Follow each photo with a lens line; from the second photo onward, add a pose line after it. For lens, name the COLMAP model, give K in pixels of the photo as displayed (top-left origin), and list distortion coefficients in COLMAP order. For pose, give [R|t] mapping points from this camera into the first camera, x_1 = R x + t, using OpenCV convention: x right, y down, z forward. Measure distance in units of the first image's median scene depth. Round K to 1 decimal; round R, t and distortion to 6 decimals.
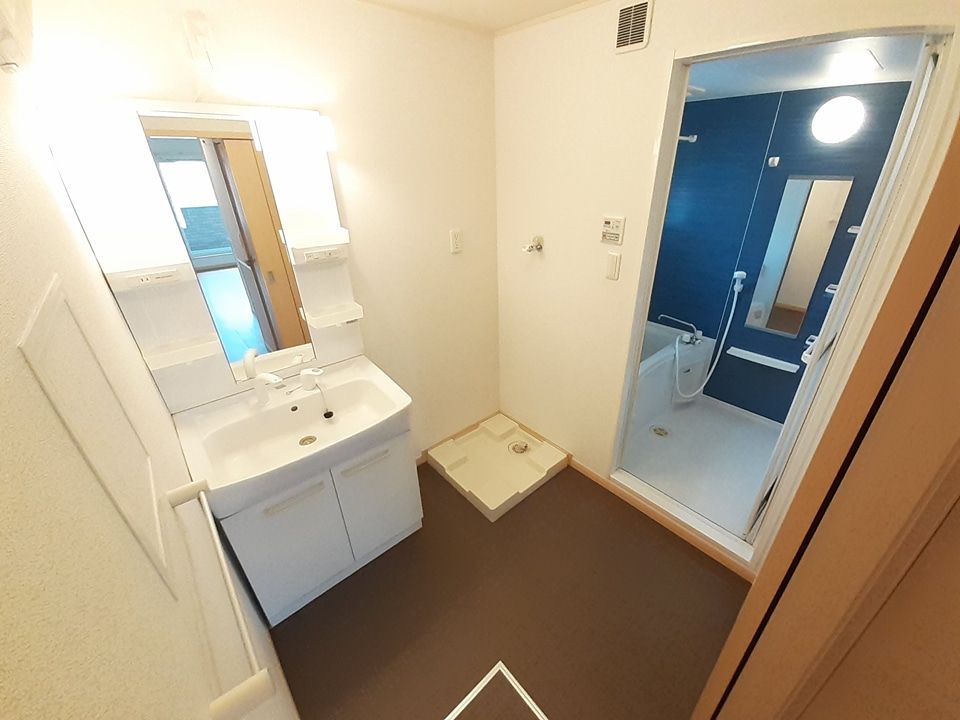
lens RADIAL K [[392.9, 0, 483.8], [0, 392.9, 360.9], [0, 0, 1]] dist [-0.000386, -0.000535]
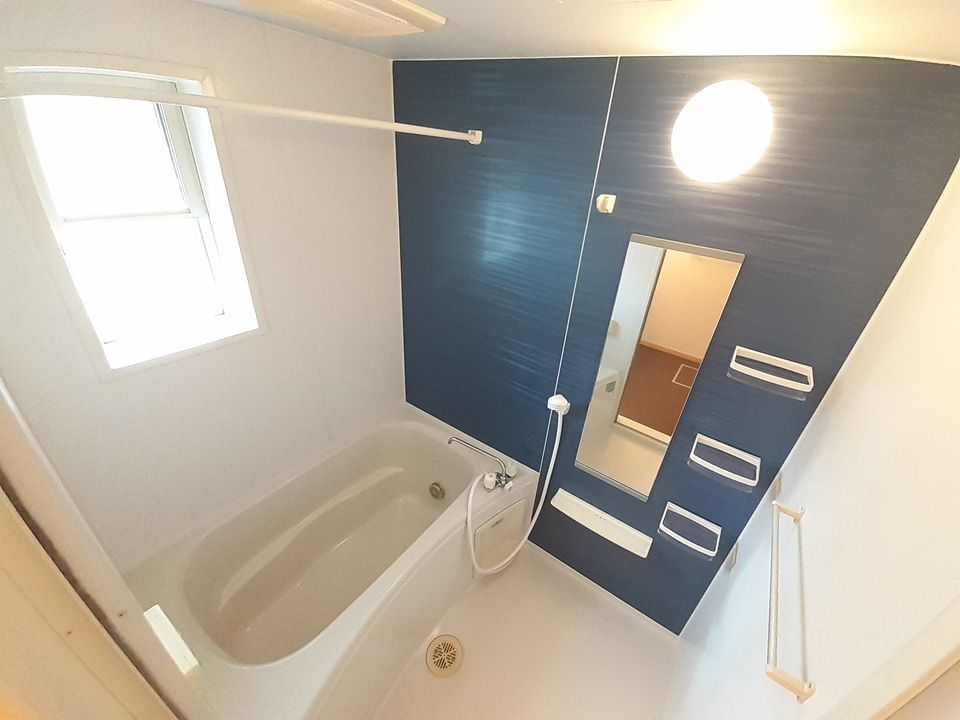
lens RADIAL K [[392.9, 0, 481.7], [0, 392.9, 355.5], [0, 0, 1]] dist [-0.000386, -0.000535]
pose [[0.974042, -0.035710, 0.223535, 0.417594], [0.021898, 0.997712, 0.063967, -0.313916], [-0.225308, -0.057411, 0.972595, 0.483491]]
